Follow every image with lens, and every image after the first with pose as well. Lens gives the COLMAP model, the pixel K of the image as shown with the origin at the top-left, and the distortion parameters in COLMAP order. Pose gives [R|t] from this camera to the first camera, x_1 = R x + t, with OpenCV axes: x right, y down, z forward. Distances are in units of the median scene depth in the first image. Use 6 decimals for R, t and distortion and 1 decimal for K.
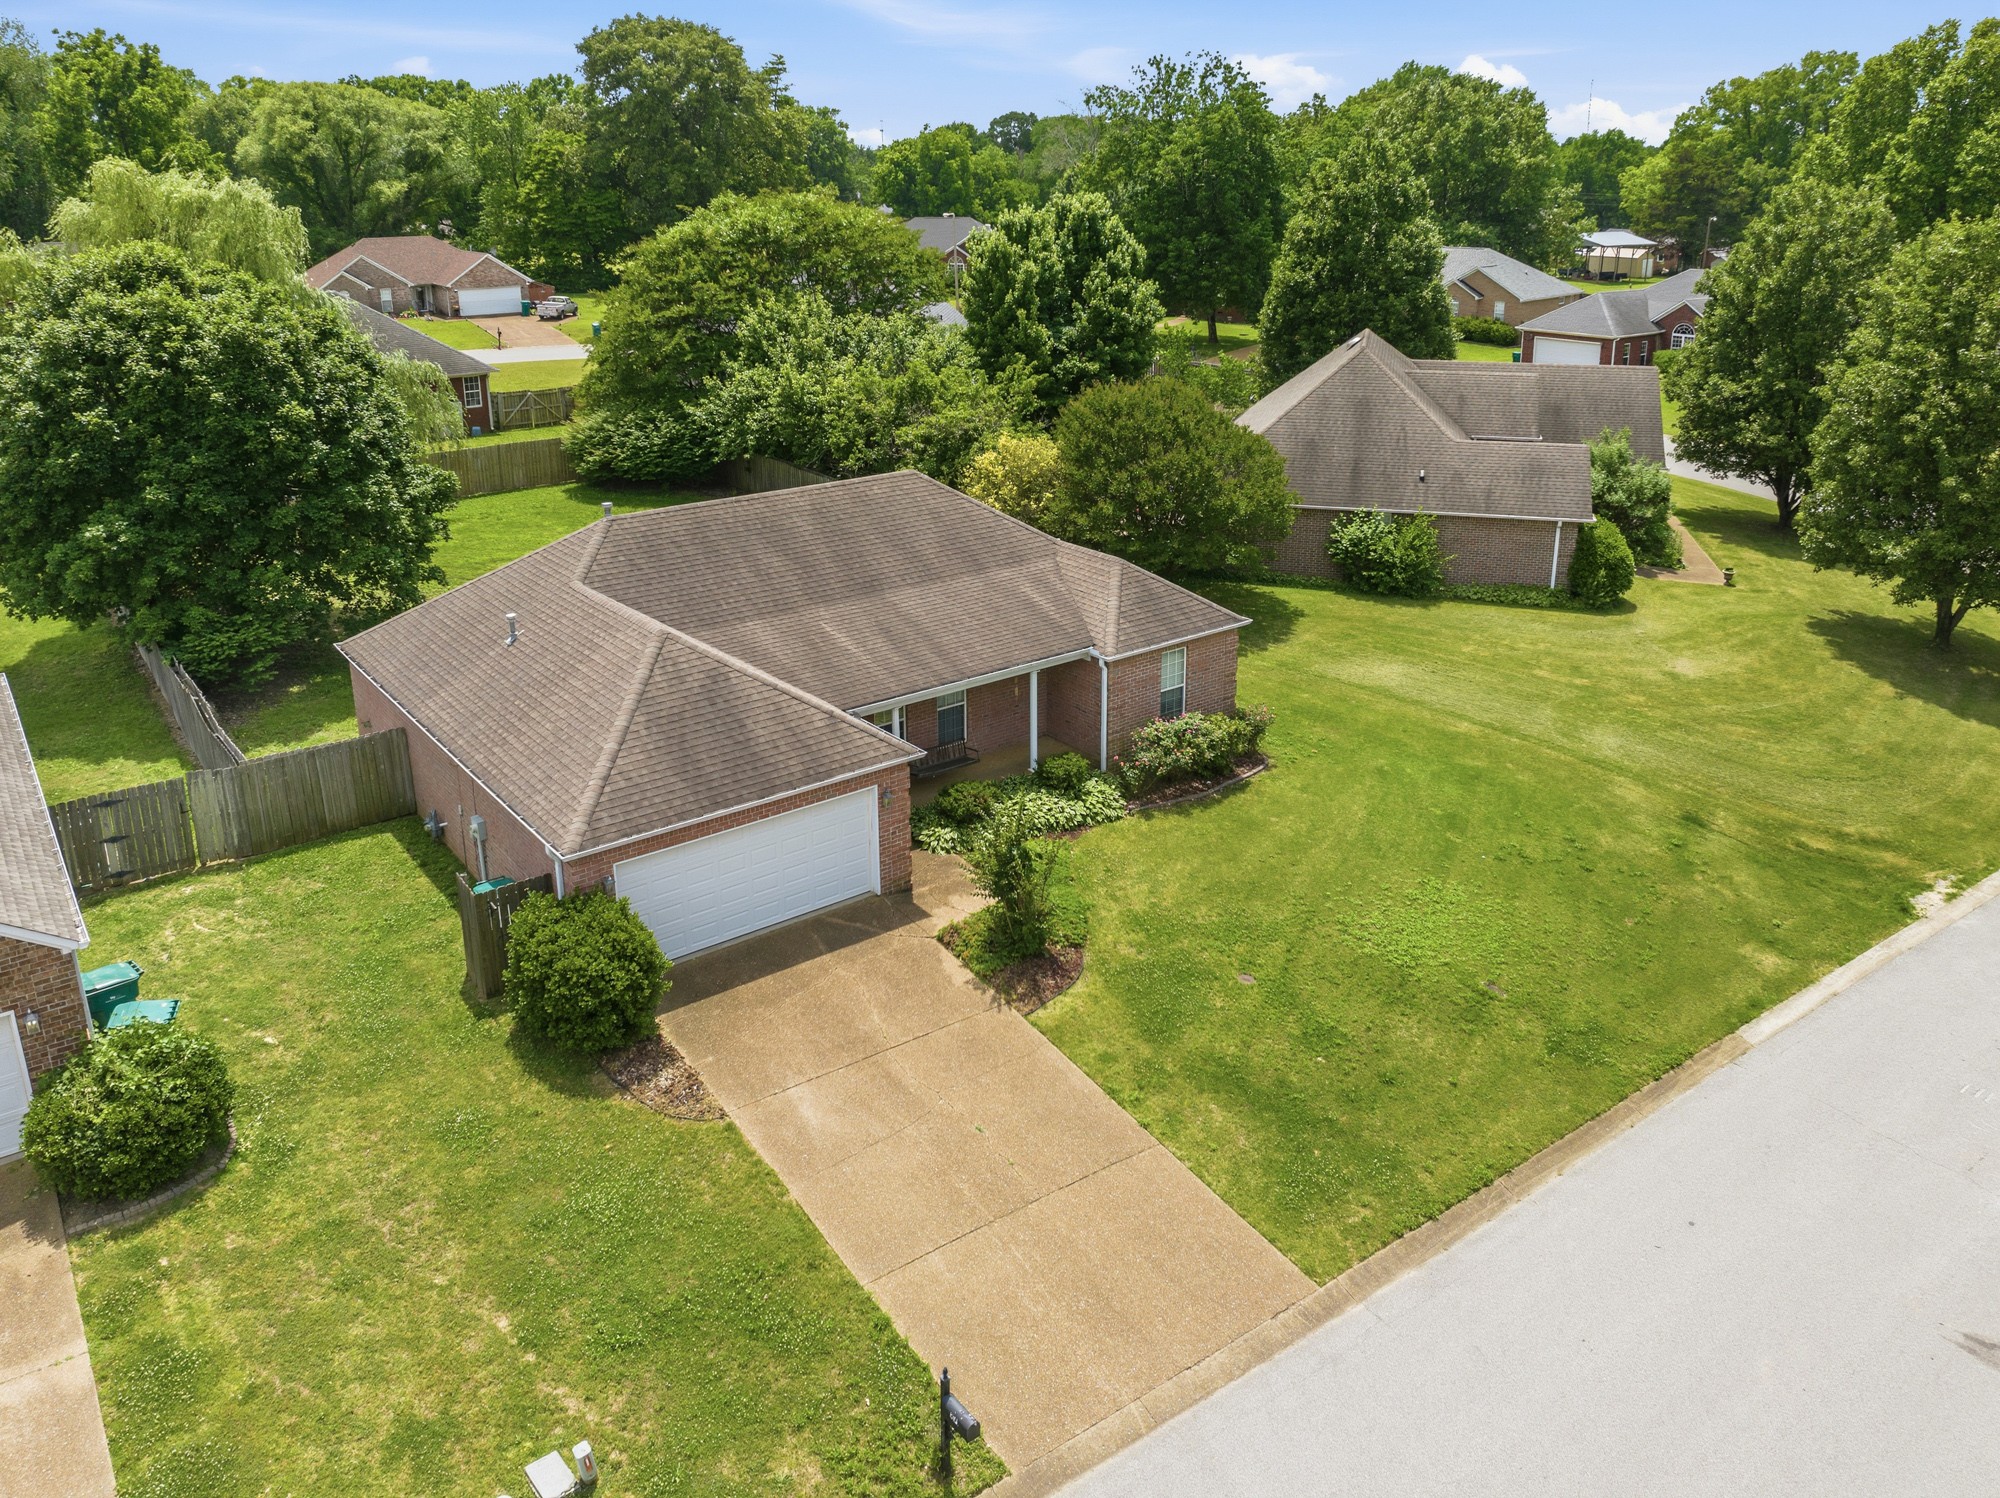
lens RADIAL K [[1493.7, 0, 1005.9], [0, 1493.7, 580.7], [0, 0, 1]] dist [-0.027086, -0.009680]
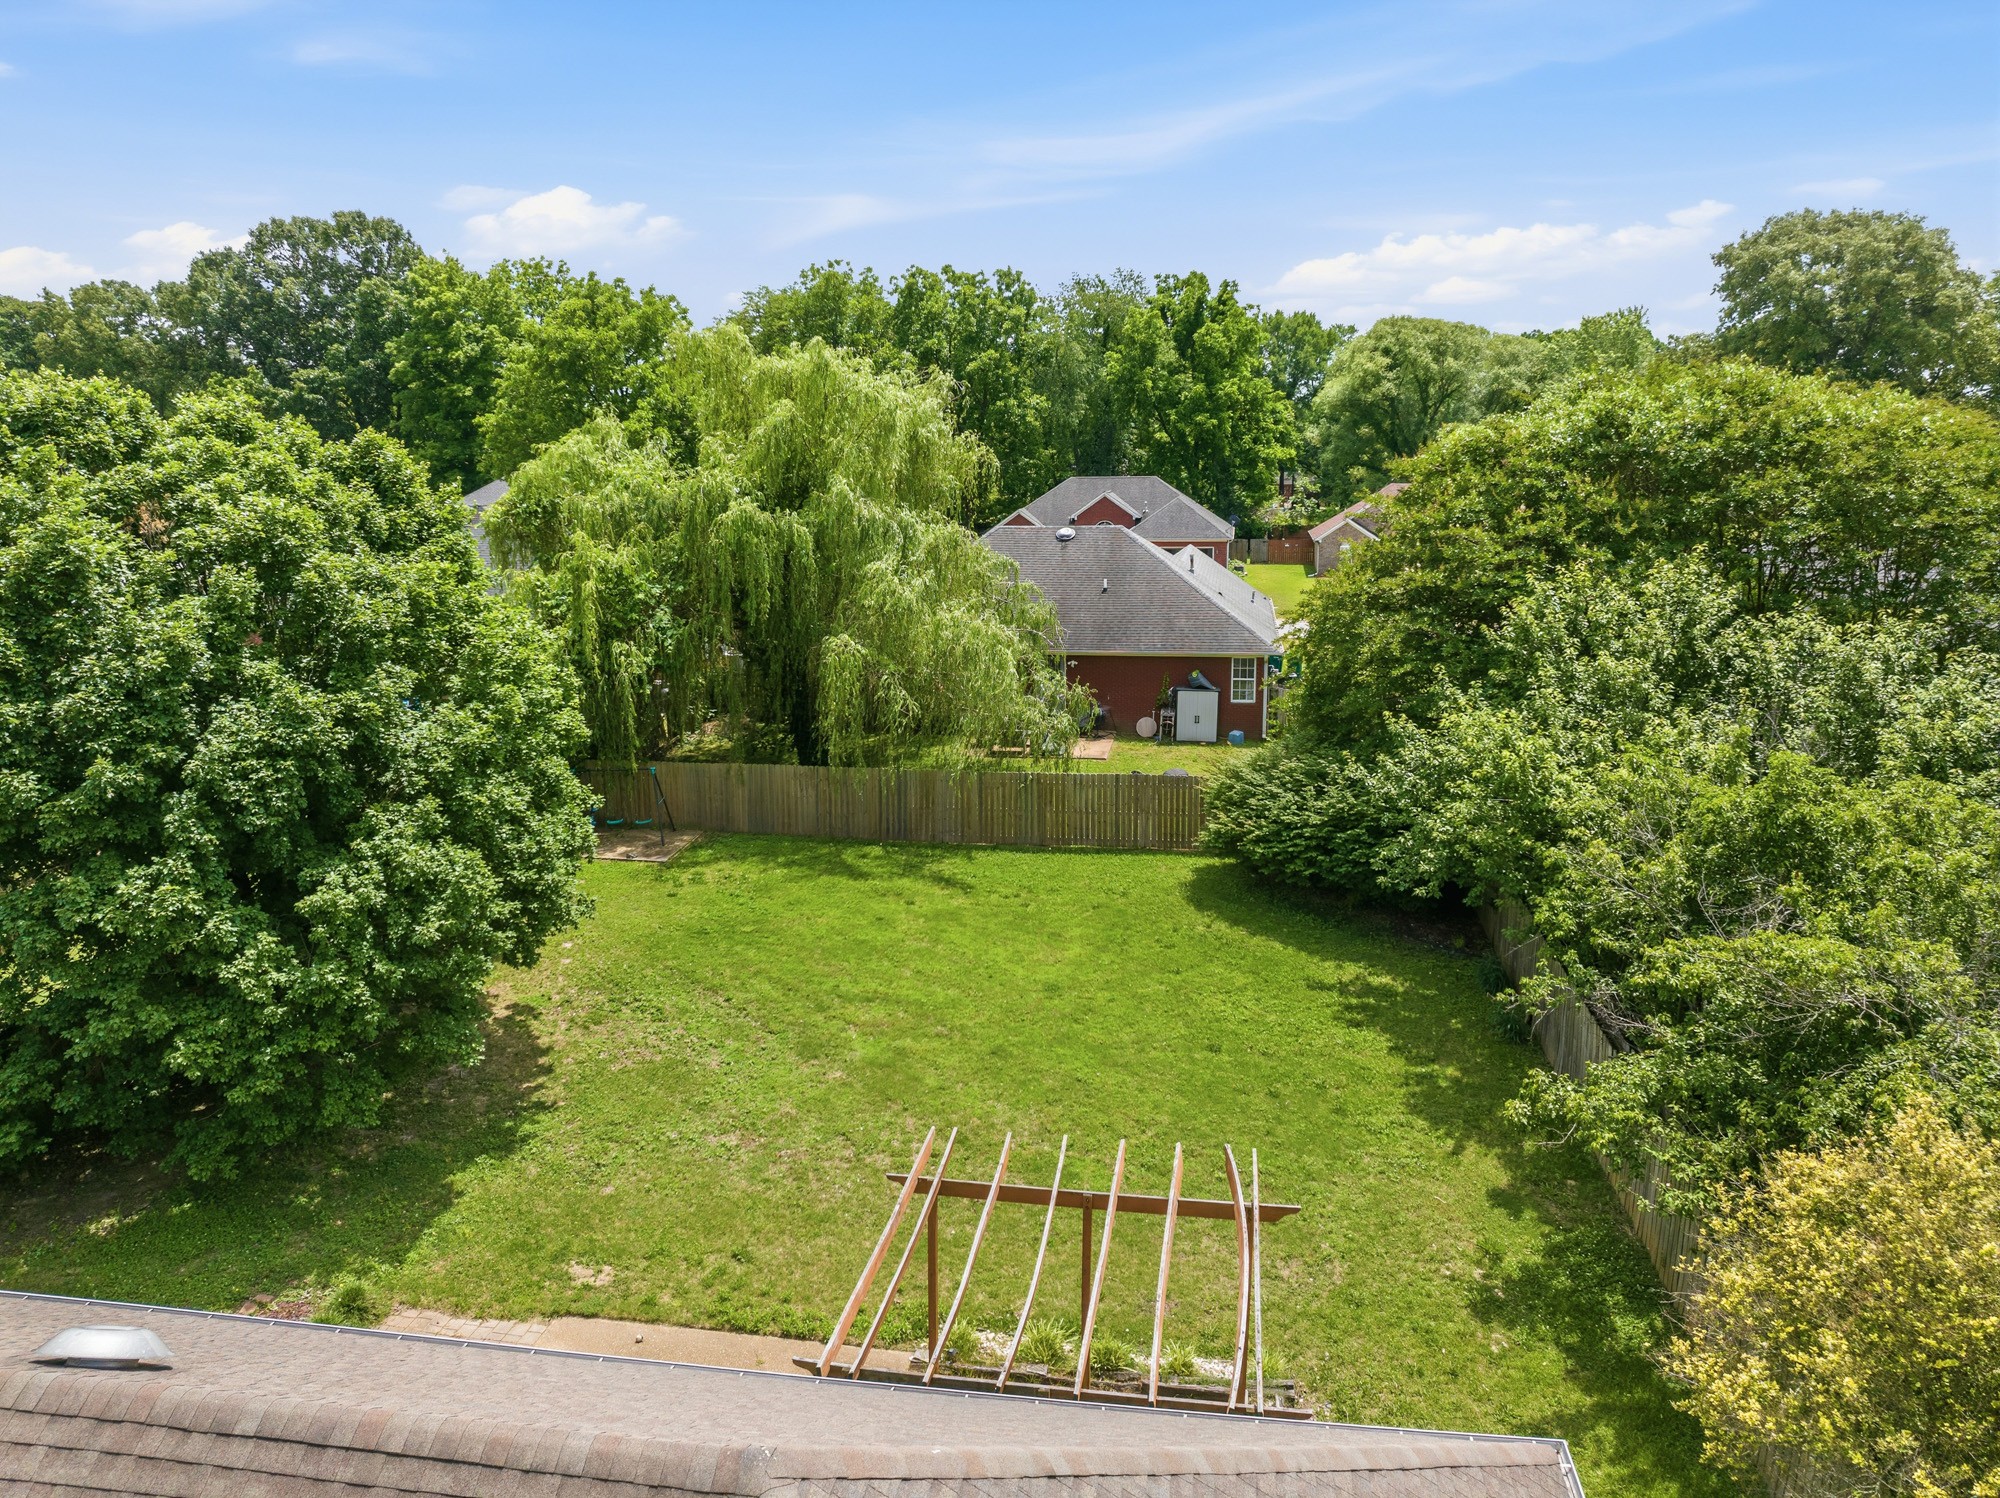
lens RADIAL K [[1424.7, 0, 962.3], [0, 1424.7, 734.8], [0, 0, 1]] dist [-0.029743, -0.000337]
pose [[0.680247, 0.144916, -0.718515, 0.074840], [-0.192629, 0.981149, 0.015516, -0.196216], [0.707219, 0.127852, 0.695339, 1.029432]]
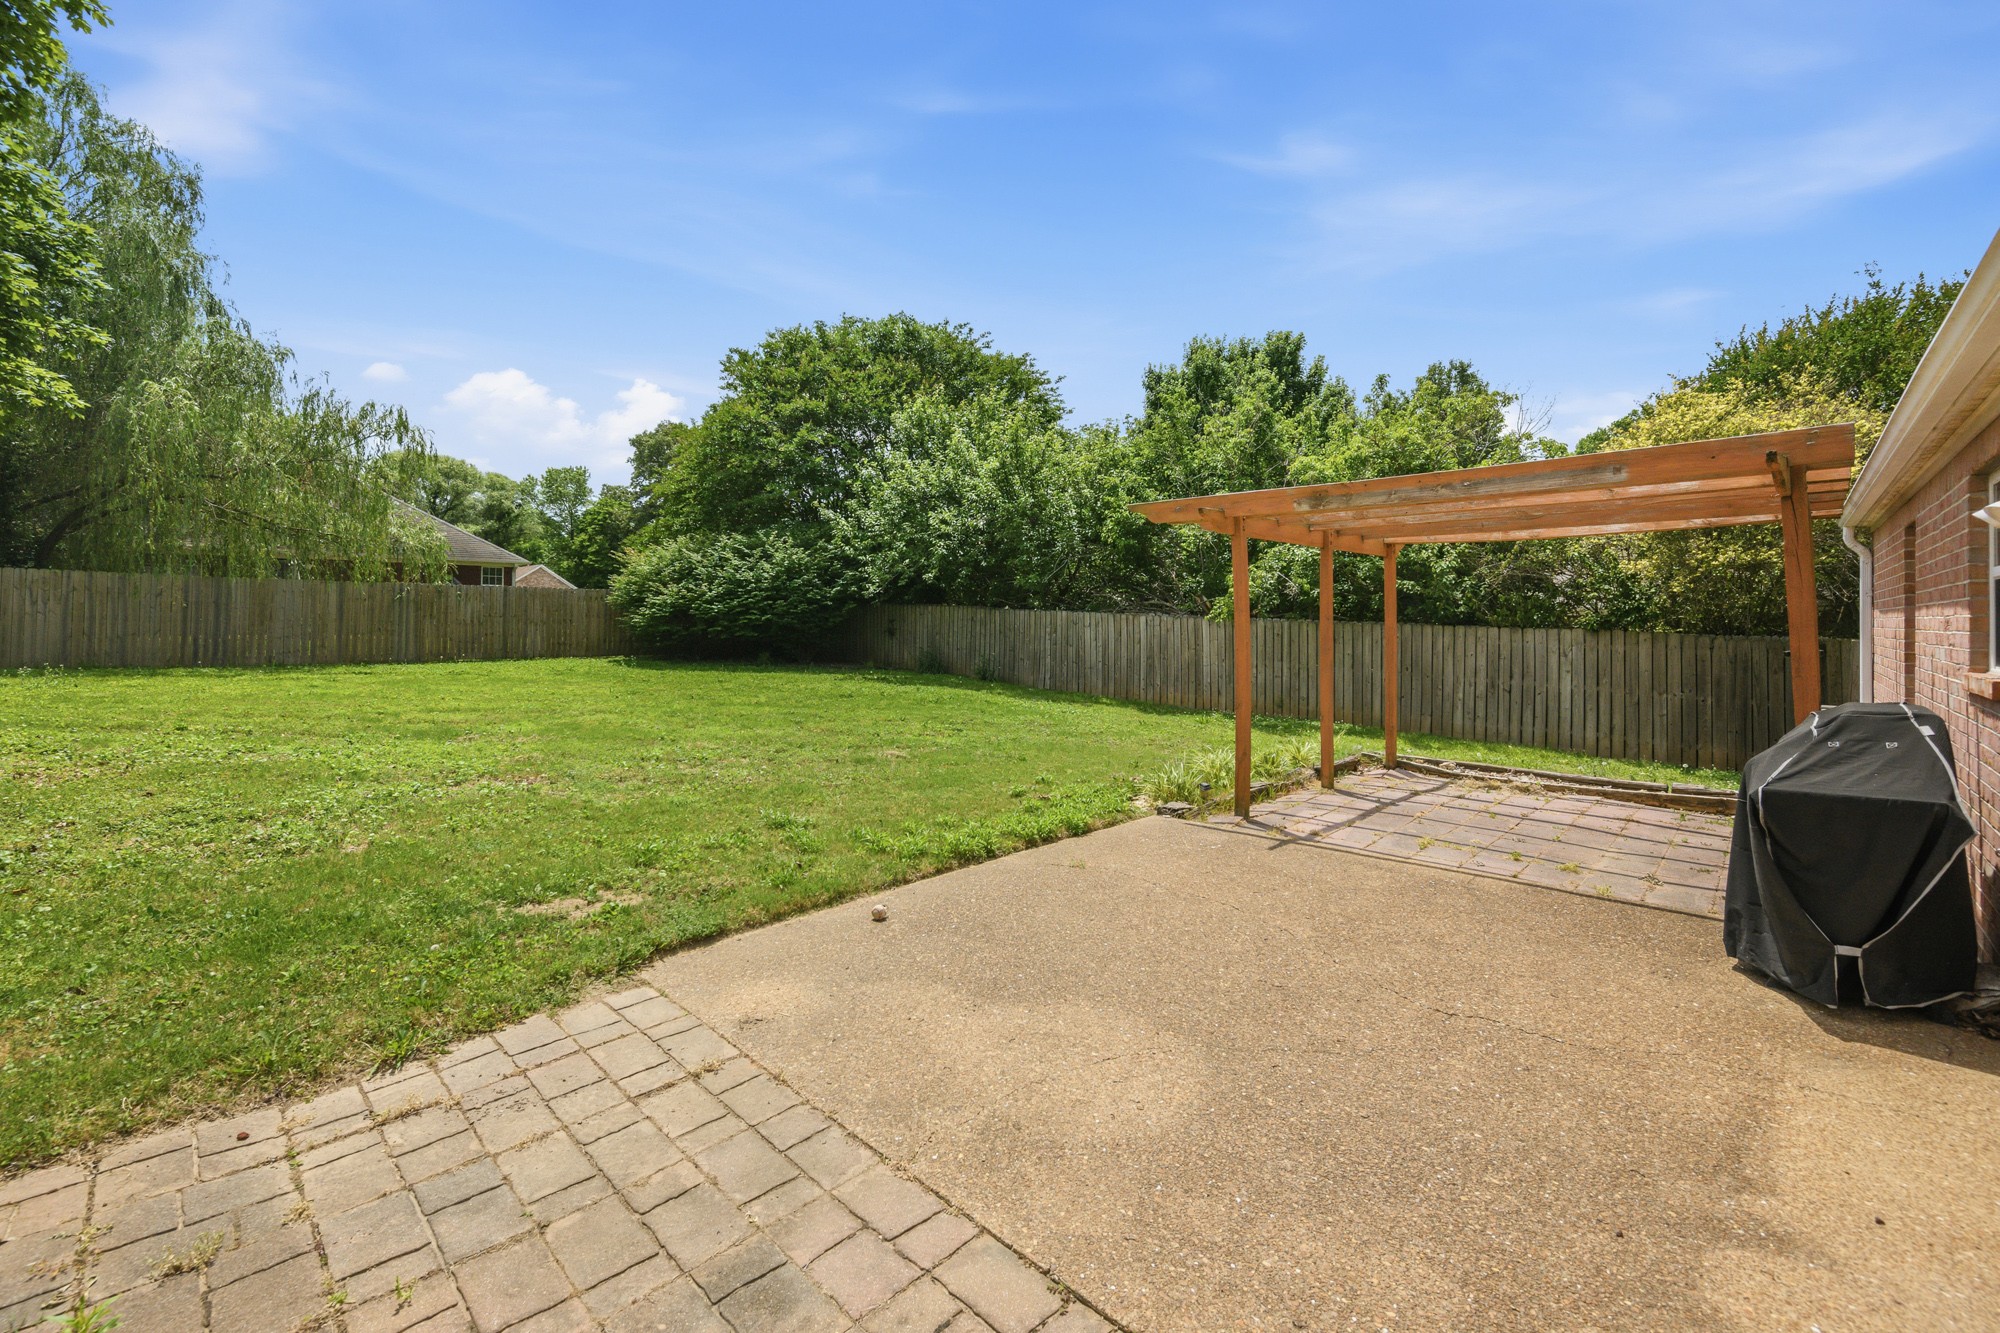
lens RADIAL K [[834.1, 0, 989.9], [0, 834.1, 619.7], [0, 0, 1]] dist [0.001358, 0.000035]
pose [[0.987543, 0.018121, 0.156304, -0.359332], [0.023812, 0.964696, -0.262289, 0.046163], [-0.155538, 0.262743, 0.952247, 1.185822]]
